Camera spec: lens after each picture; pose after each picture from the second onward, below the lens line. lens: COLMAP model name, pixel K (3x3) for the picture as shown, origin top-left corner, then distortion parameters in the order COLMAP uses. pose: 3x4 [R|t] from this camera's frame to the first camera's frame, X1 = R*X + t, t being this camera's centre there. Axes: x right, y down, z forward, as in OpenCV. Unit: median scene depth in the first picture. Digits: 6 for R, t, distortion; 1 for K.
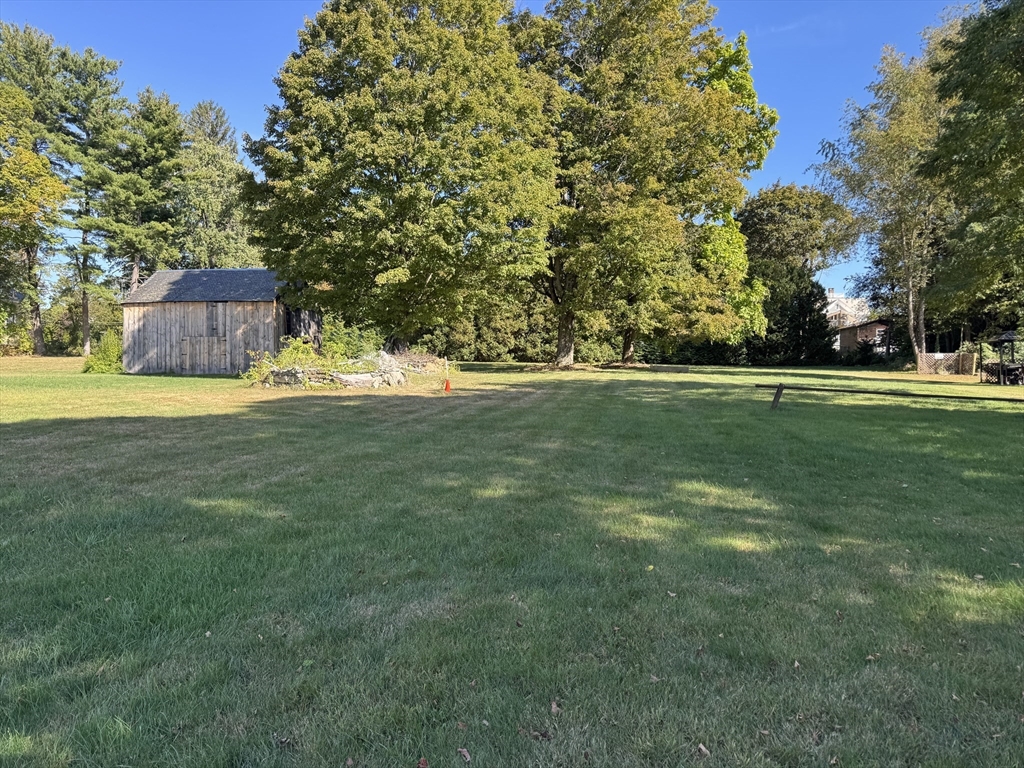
lens RADIAL K [[722.5, 0, 512.9], [0, 722.5, 382.7], [0, 0, 1]] dist [0.001674, 0.000187]
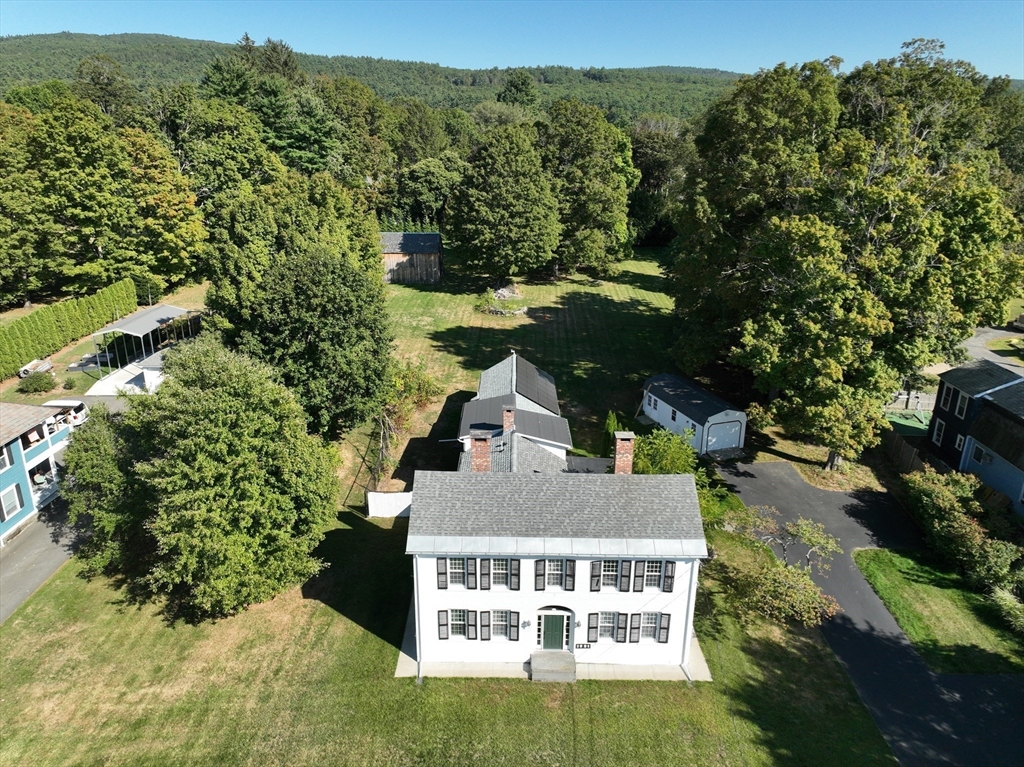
lens RADIAL K [[720.7, 0, 508.9], [0, 720.7, 389.1], [0, 0, 1]] dist [0.011216, 0.002297]
pose [[0.990623, -0.044053, 0.129330, -0.600630], [-0.001112, 0.943962, 0.330052, -0.682790], [-0.136622, -0.327101, 0.935061, -2.072612]]
